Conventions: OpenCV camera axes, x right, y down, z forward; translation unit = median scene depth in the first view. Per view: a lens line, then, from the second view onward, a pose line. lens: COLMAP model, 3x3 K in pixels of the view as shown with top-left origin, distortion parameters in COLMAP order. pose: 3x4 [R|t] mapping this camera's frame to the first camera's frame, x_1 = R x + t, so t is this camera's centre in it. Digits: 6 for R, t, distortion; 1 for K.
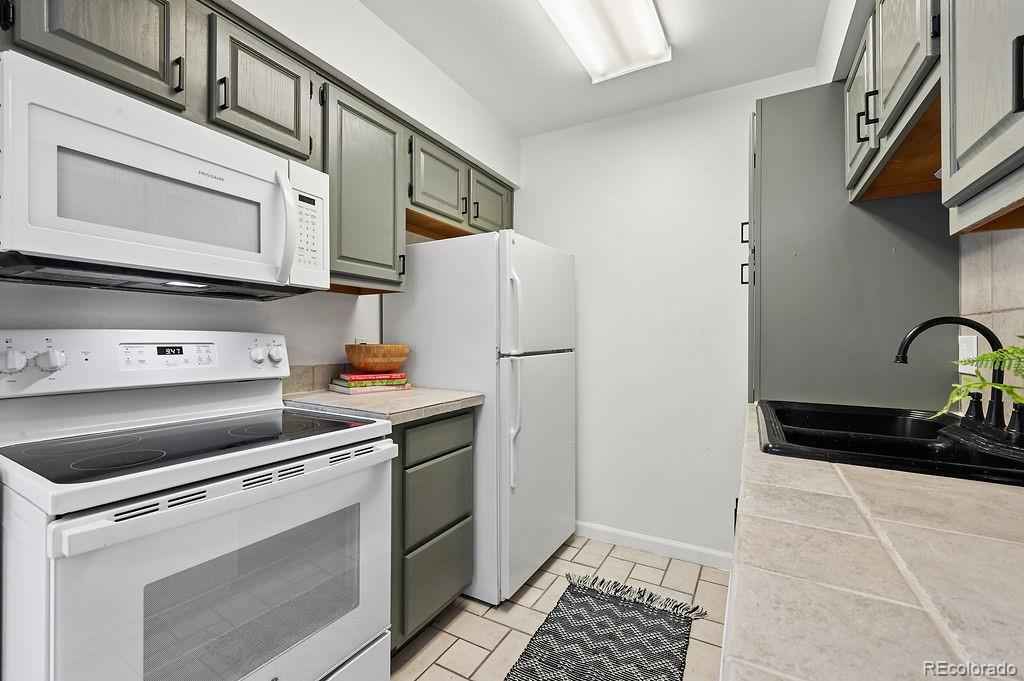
lens RADIAL K [[432.3, 0, 509.1], [0, 432.3, 339.6], [0, 0, 1]] dist [-0.001074, -0.000027]
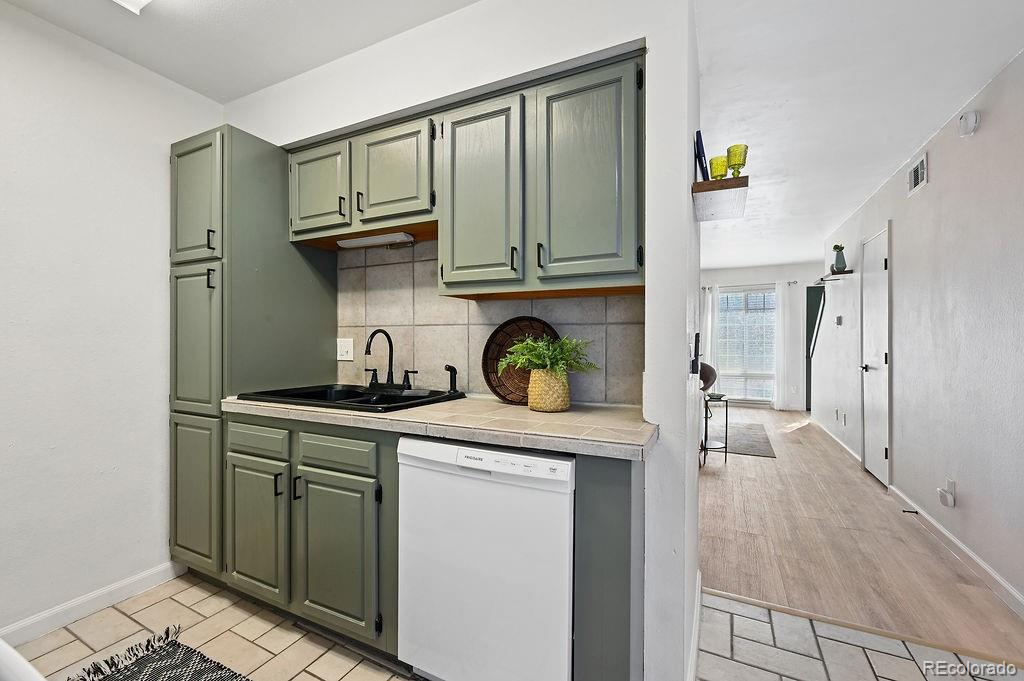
lens RADIAL K [[432.3, 0, 509.0], [0, 432.3, 341.7], [0, 0, 1]] dist [-0.001074, -0.000027]
pose [[-0.051783, -0.002496, 0.998655, -0.551848], [-0.005751, 0.999981, 0.002201, -0.003487], [-0.998642, -0.005629, -0.051797, 0.337635]]
